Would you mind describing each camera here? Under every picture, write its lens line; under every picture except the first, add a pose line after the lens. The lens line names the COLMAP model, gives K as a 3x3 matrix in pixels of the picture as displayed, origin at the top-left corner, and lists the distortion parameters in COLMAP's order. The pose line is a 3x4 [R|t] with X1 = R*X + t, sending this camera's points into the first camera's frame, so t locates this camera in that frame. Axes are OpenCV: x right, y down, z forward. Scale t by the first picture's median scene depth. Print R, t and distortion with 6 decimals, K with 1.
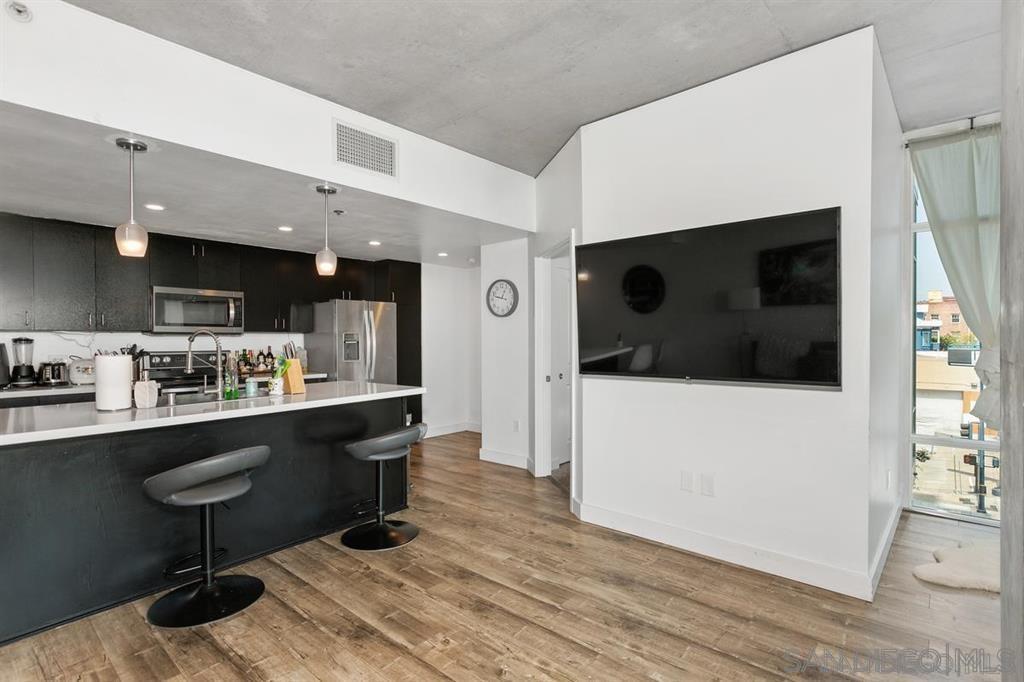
lens RADIAL K [[506.3, 0, 514.8], [0, 506.3, 345.4], [0, 0, 1]] dist [-0.002619, -0.002570]
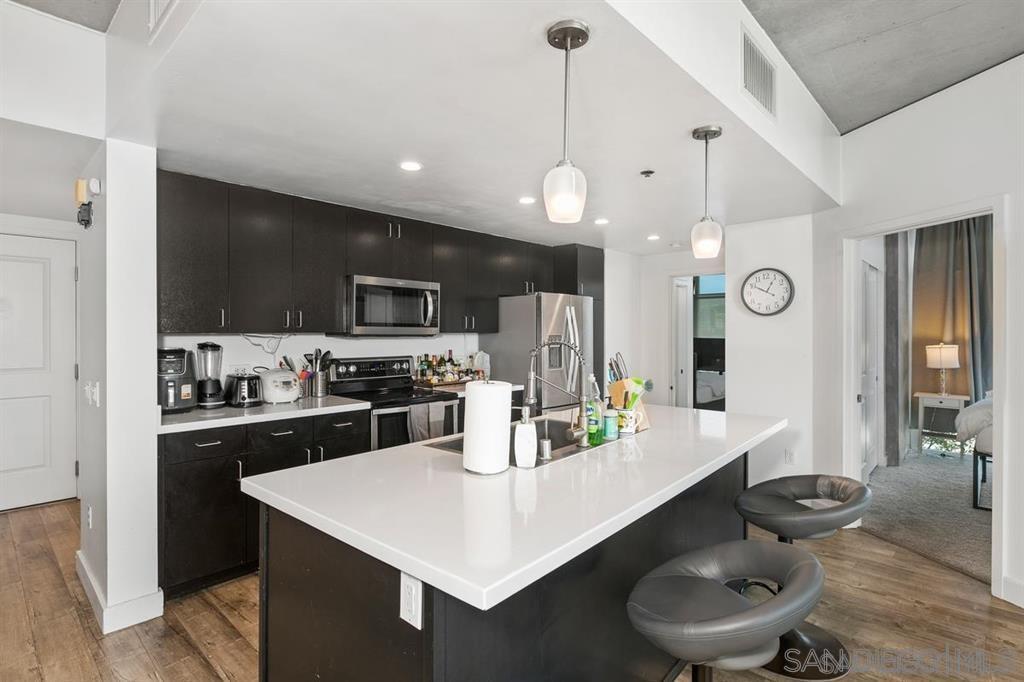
lens RADIAL K [[524.6, 0, 521.3], [0, 524.6, 333.7], [0, 0, 1]] dist [-0.002224, 0.000316]
pose [[0.999495, 0.005498, -0.031300, -0.409134], [-0.005827, 0.999929, -0.010423, -0.019589], [0.031241, 0.010600, 0.999456, 0.195724]]
